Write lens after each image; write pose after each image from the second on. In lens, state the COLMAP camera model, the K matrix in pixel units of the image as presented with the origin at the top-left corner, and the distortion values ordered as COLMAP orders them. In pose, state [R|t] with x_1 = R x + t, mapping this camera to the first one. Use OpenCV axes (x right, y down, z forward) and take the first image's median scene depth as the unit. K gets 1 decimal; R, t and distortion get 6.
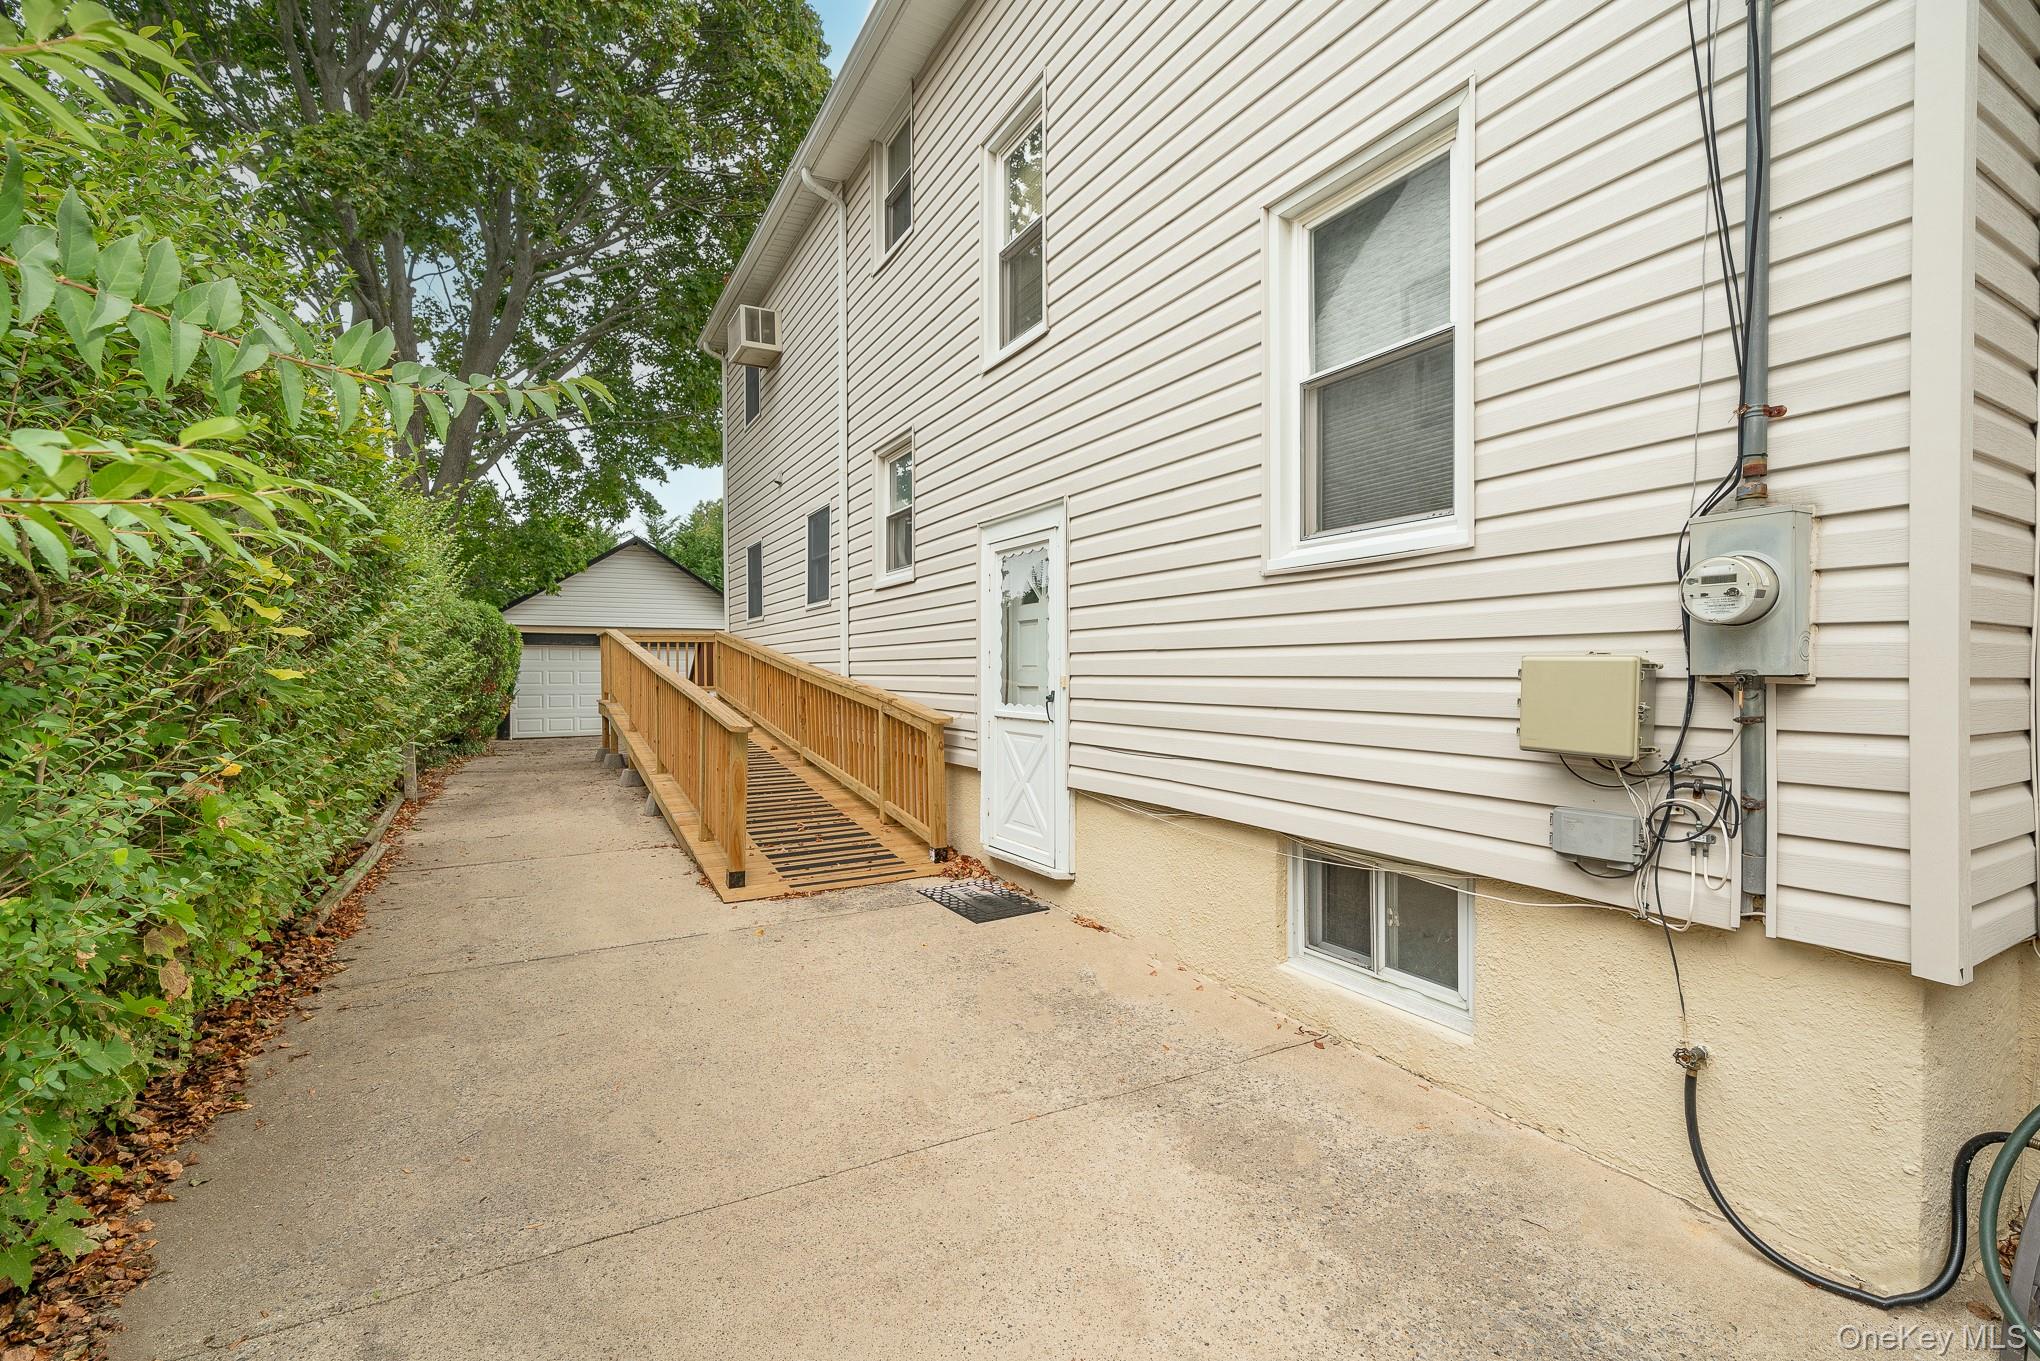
lens RADIAL K [[875.5, 0, 1024.9], [0, 875.5, 671.9], [0, 0, 1]] dist [-0.000878, 0.000018]
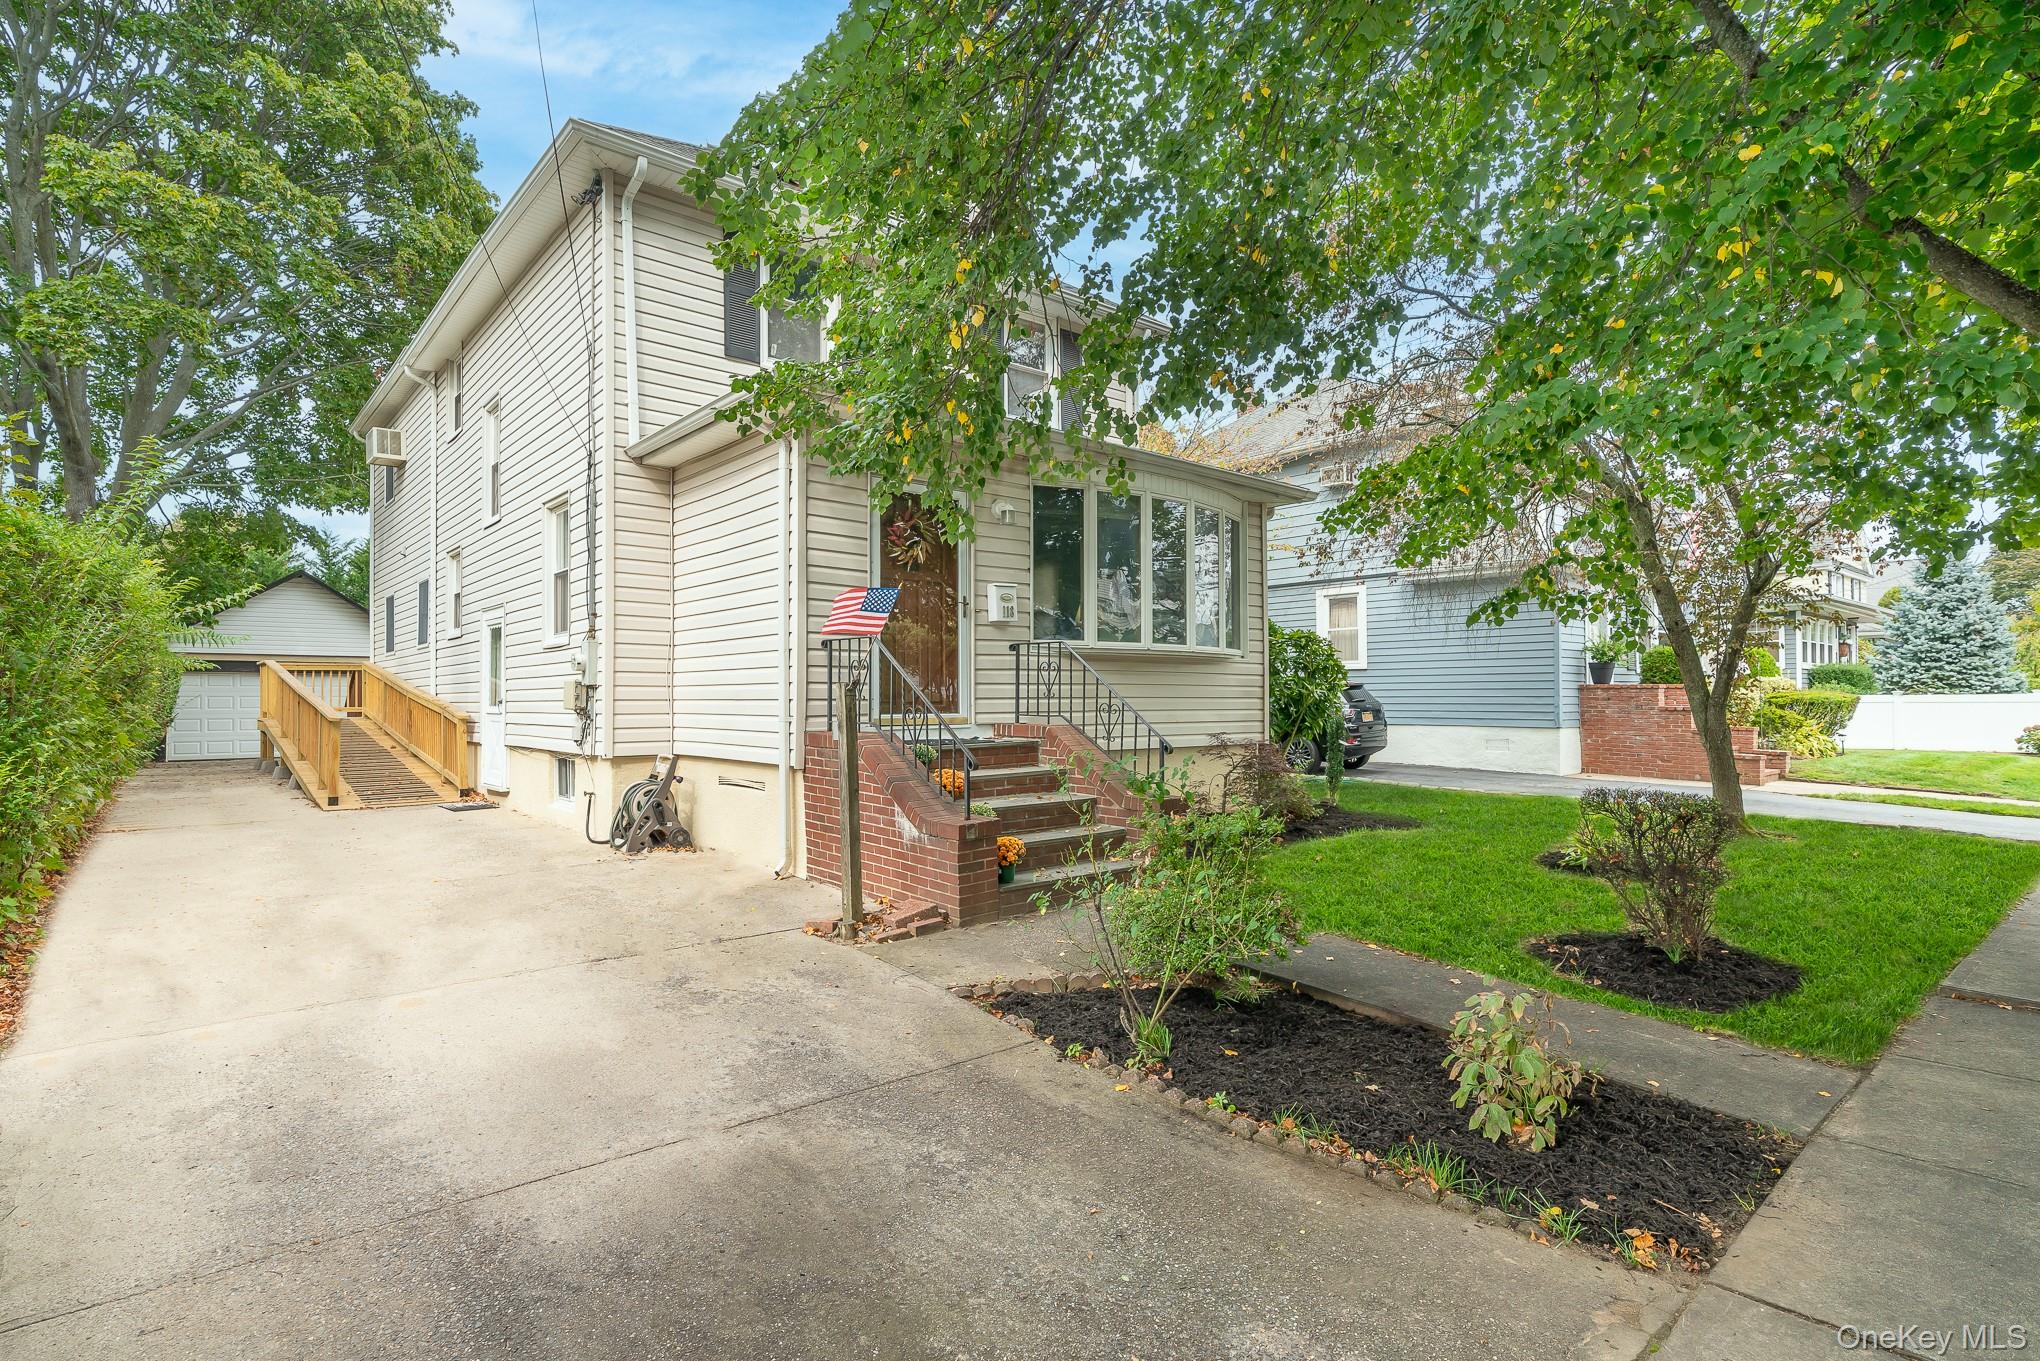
lens RADIAL K [[1004.8, 0, 1014.6], [0, 1004.8, 693.9], [0, 0, 1]] dist [-0.015756, -0.001387]
pose [[0.981735, 0.002685, 0.190232, 0.407105], [-0.000458, 0.999931, -0.011751, 0.021124], [-0.190251, 0.011449, 0.981669, -0.801144]]
